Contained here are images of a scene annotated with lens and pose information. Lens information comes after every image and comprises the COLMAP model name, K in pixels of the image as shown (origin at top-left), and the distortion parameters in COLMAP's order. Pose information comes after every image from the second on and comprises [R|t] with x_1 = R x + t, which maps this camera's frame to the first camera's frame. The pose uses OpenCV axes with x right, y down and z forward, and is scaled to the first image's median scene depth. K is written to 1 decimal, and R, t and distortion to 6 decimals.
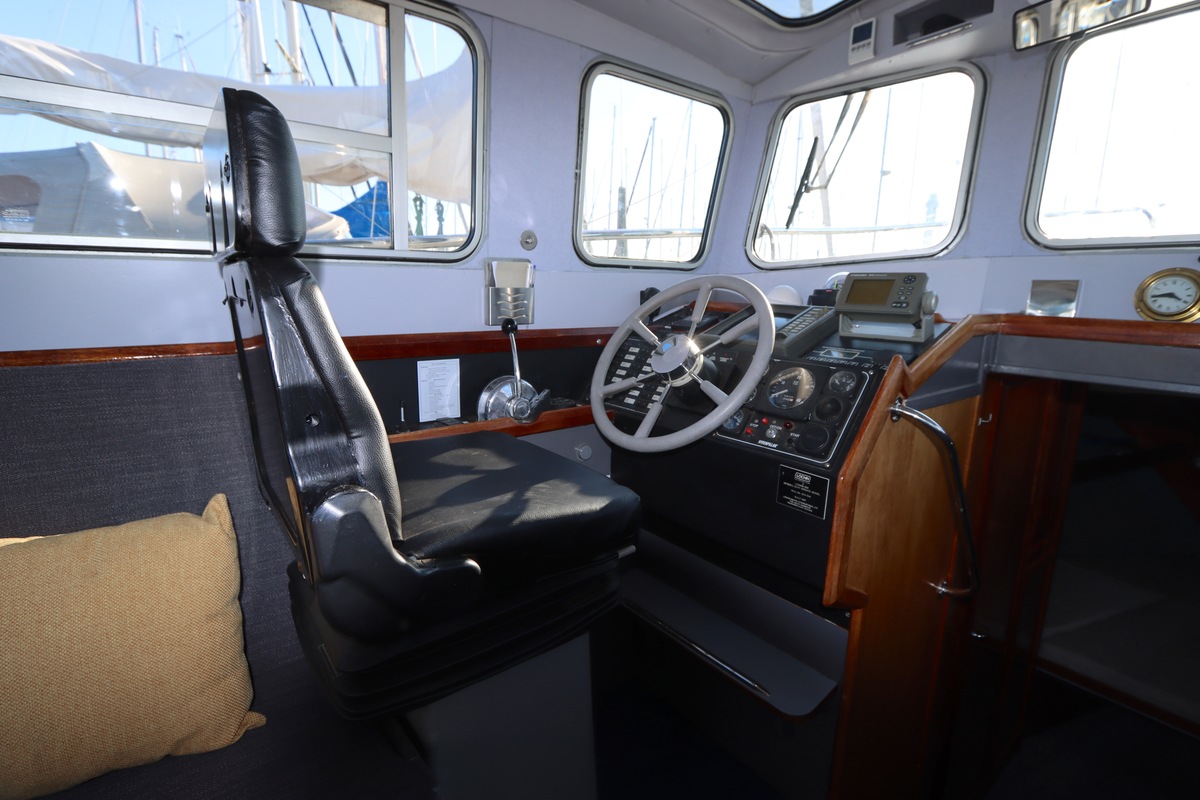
lens RADIAL K [[568.8, 0, 599.4], [0, 568.8, 395.5], [0, 0, 1]] dist [-0.019839, 0.002063]
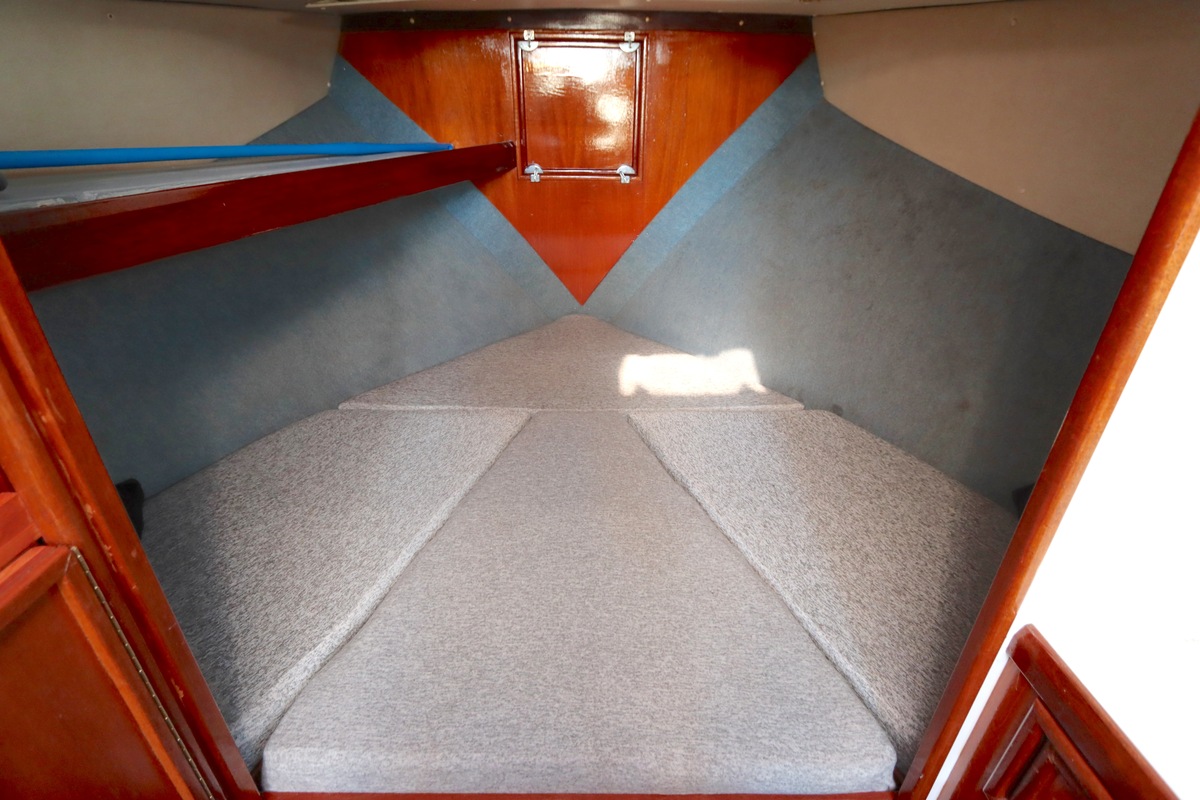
lens RADIAL K [[567.0, 0, 598.6], [0, 567.0, 398.1], [0, 0, 1]] dist [-0.023261, 0.004826]
pose [[0.606566, -0.372450, 0.702395, 1.484833], [0.151384, 0.921422, 0.357861, 0.347809], [-0.780487, -0.110735, 0.615286, 1.347262]]
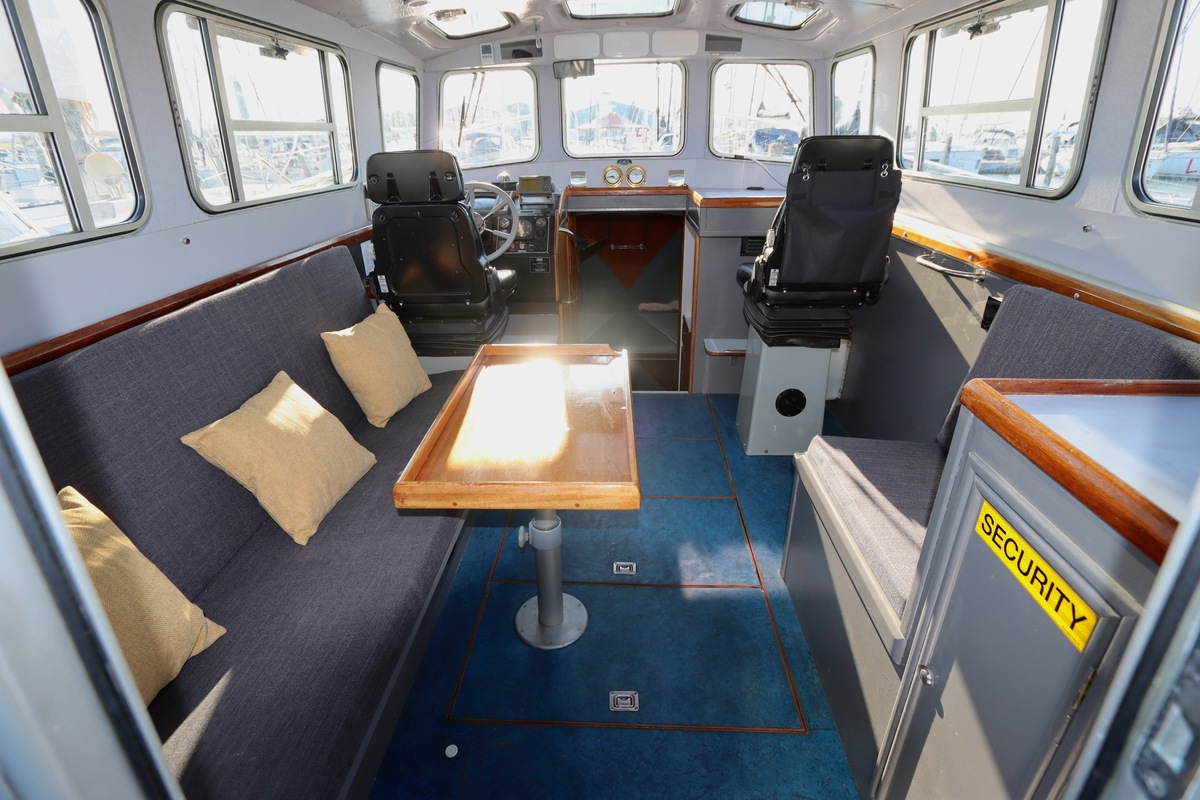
lens RADIAL K [[563.6, 0, 598.1], [0, 563.6, 394.3], [0, 0, 1]] dist [-0.017548, 0.000126]
pose [[0.656752, -0.340522, 0.672846, -1.196894], [0.172719, 0.936448, 0.305341, -0.023280], [-0.734061, -0.084320, 0.673828, -0.874598]]
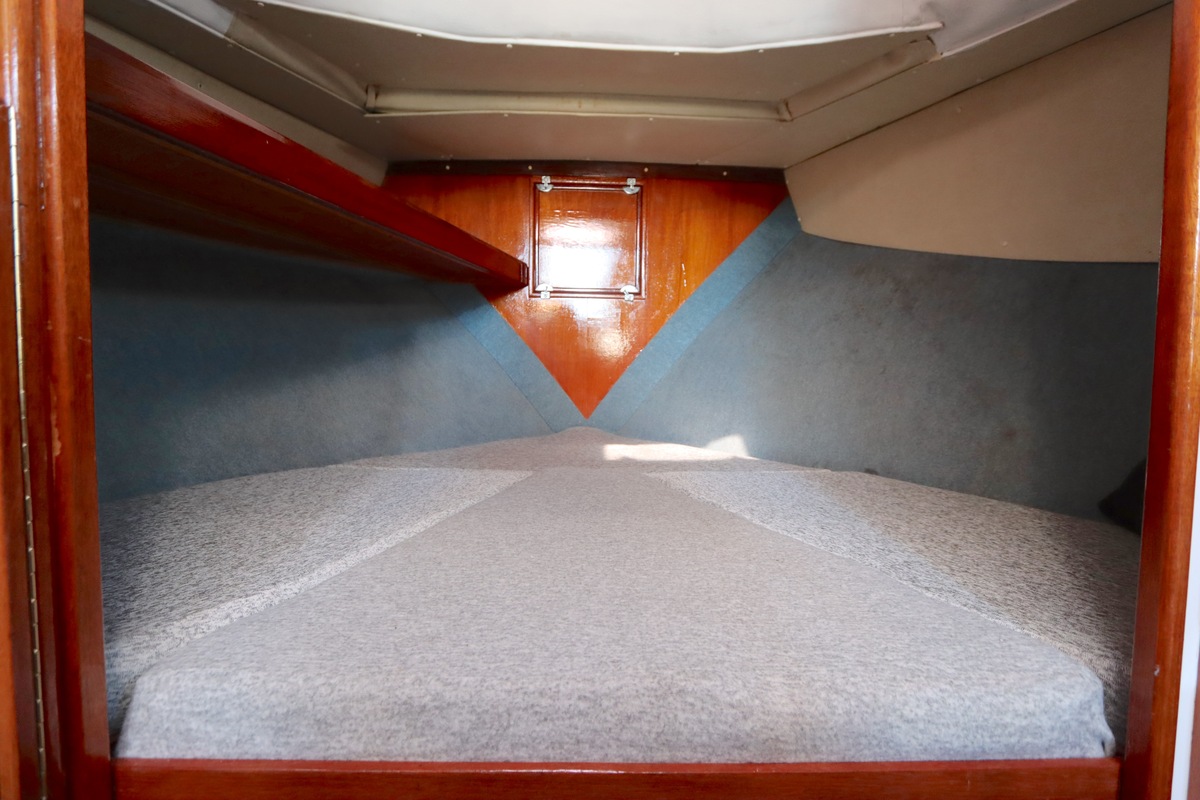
lens RADIAL K [[563.6, 0, 598.1], [0, 563.6, 394.3], [0, 0, 1]] dist [-0.017548, 0.000126]
pose [[0.592916, -0.046384, 0.803927, 1.435671], [0.146267, 0.987936, -0.050875, 0.731875], [-0.791869, 0.147752, 0.592548, 1.444896]]
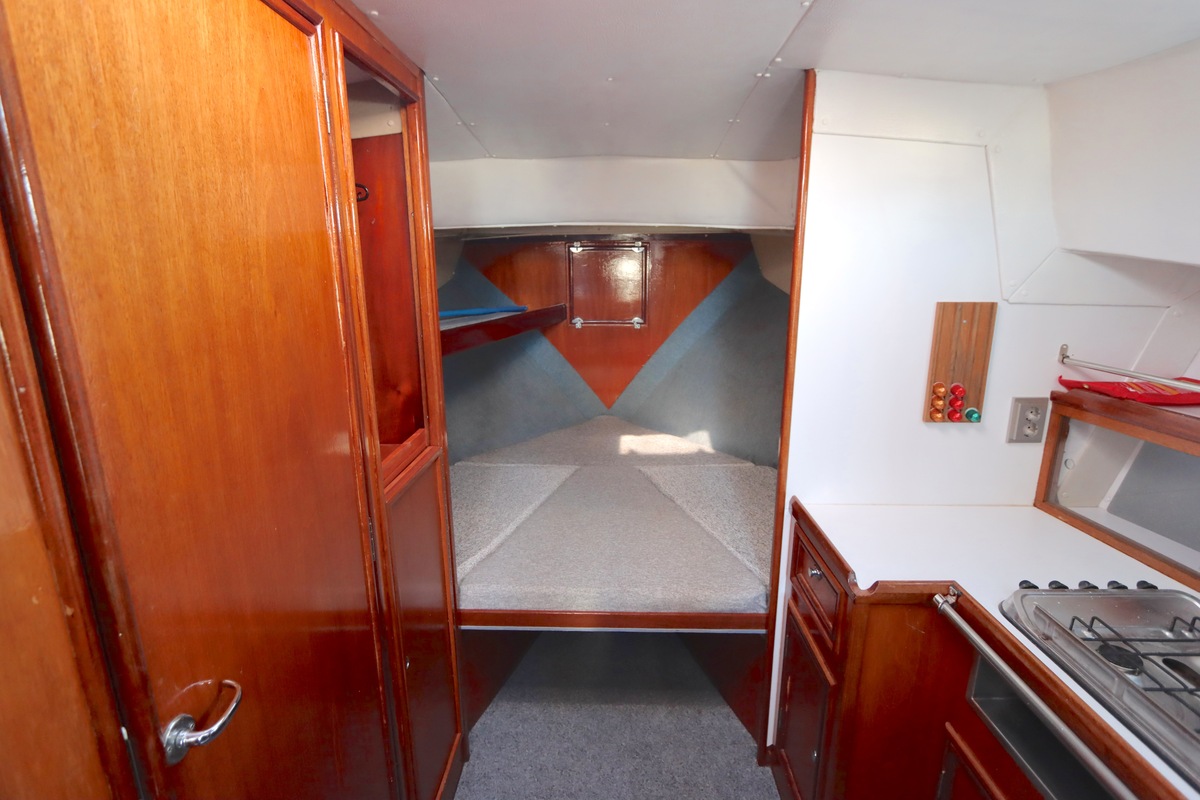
lens RADIAL K [[568.8, 0, 599.4], [0, 568.8, 395.5], [0, 0, 1]] dist [-0.019839, 0.002063]
pose [[0.634300, -0.194642, 0.748183, 0.871863], [0.161073, 0.979821, 0.118347, 0.336974], [-0.756121, 0.045444, 0.652852, 0.864223]]
